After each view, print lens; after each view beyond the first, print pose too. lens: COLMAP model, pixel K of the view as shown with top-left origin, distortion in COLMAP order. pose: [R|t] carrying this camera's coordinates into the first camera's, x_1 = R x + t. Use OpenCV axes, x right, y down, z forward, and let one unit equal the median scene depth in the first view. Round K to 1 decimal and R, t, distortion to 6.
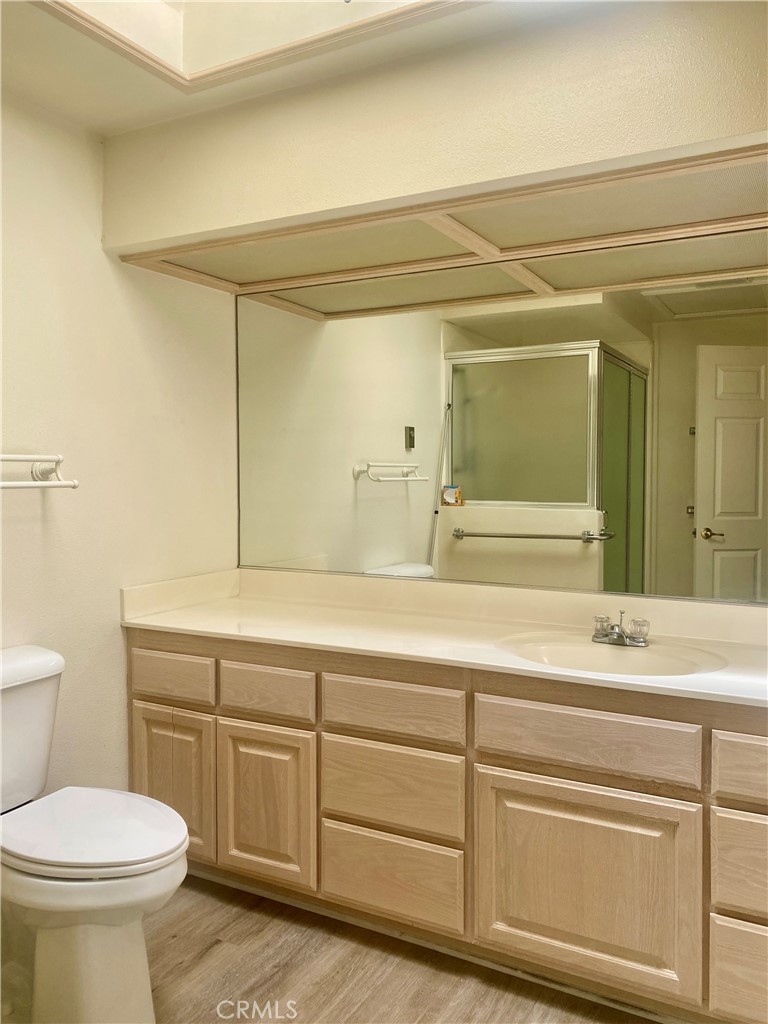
lens RADIAL K [[783.9, 0, 381.1], [0, 783.9, 514.2], [0, 0, 1]] dist [0.033848, -0.032002]
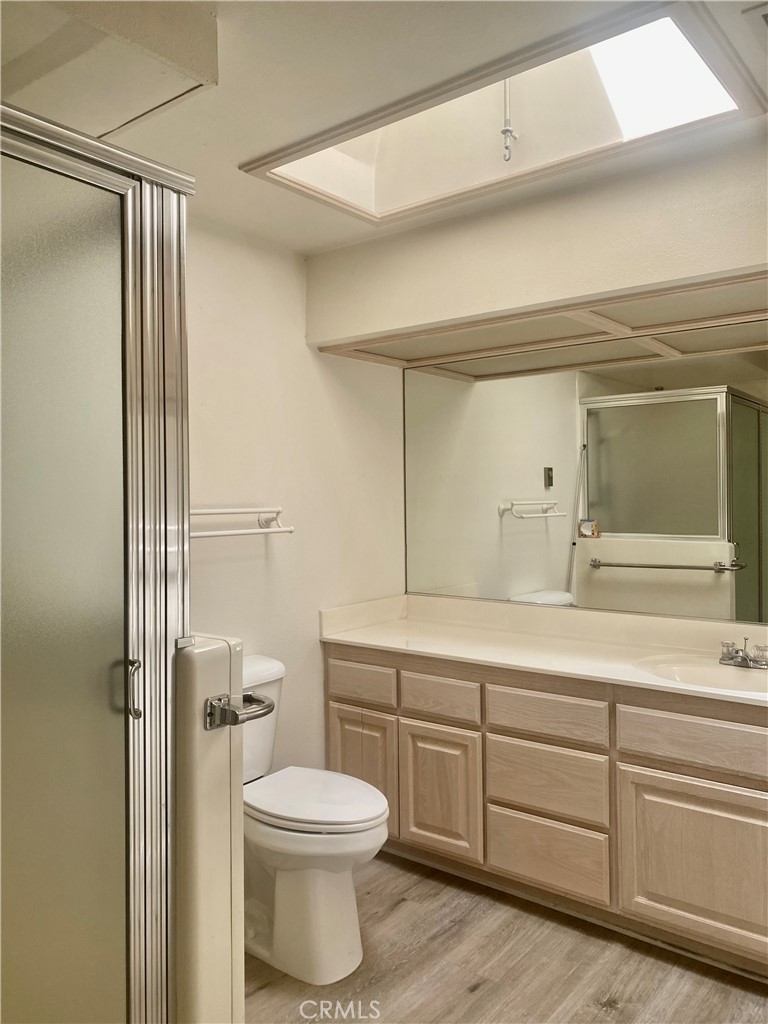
lens RADIAL K [[783.9, 0, 375.6], [0, 783.9, 502.1], [0, 0, 1]] dist [0.033848, -0.032002]
pose [[0.986434, -0.009139, -0.163902, -0.040518], [0.002860, 0.999254, -0.038502, -0.033828], [0.164132, 0.037511, 0.985725, -0.245111]]
